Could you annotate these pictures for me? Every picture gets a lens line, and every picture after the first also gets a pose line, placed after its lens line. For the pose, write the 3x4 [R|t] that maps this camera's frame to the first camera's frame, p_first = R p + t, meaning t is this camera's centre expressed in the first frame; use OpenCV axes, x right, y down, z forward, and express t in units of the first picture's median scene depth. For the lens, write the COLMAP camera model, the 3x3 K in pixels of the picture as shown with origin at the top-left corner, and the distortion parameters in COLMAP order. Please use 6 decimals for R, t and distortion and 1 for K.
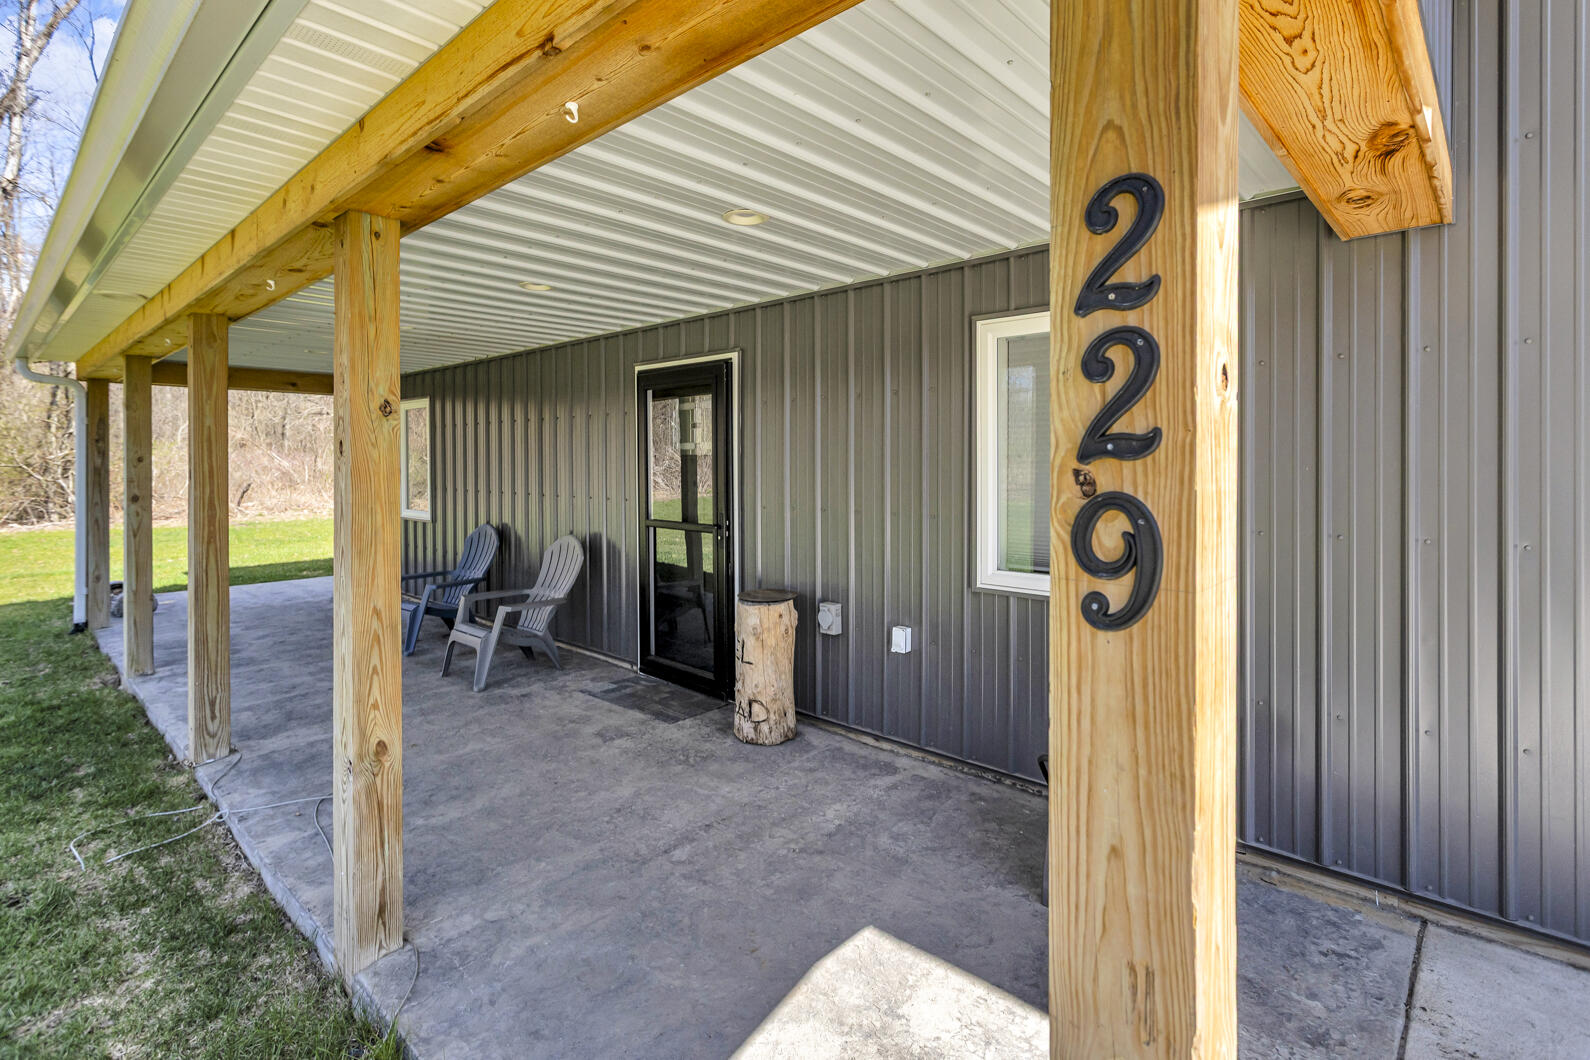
lens RADIAL K [[767.6, 0, 792.4], [0, 767.6, 464.1], [0, 0, 1]] dist [0.000625, 0.000220]
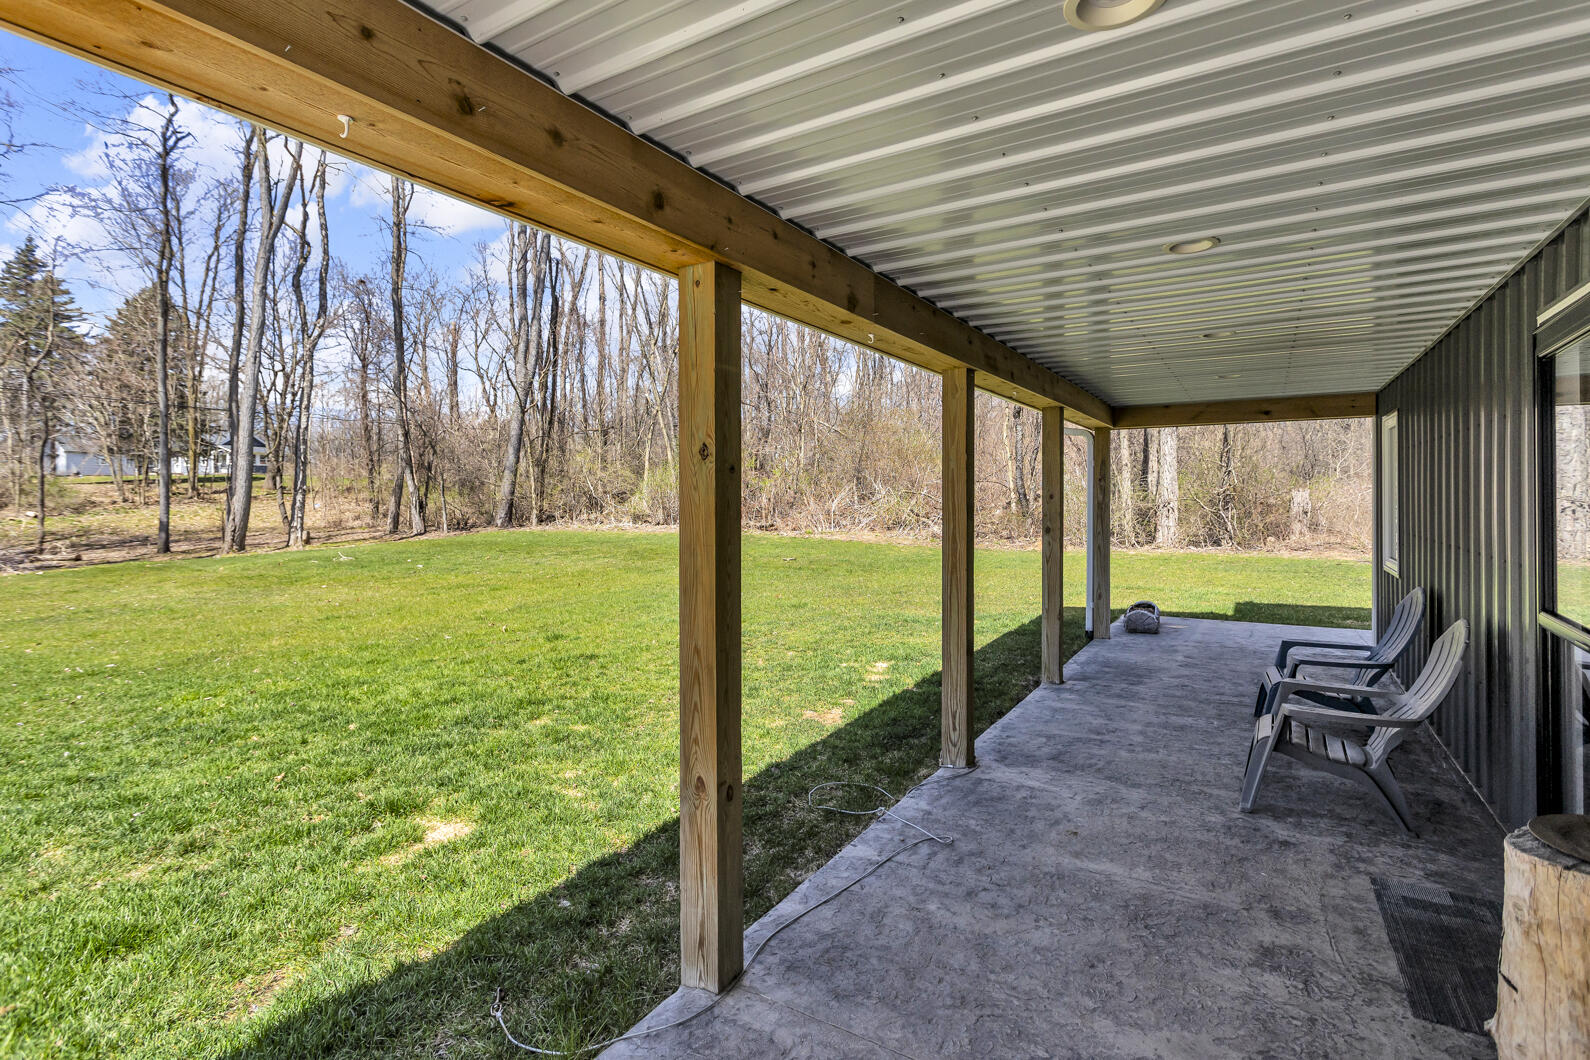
lens RADIAL K [[764.1, 0, 792.0], [0, 764.1, 499.2], [0, 0, 1]] dist [-0.000136, 0.000165]
pose [[0.189452, 0.002901, -0.981886, 0.330404], [0.000673, 0.999995, 0.003084, -0.008720], [0.981890, -0.001245, 0.189449, 0.630802]]
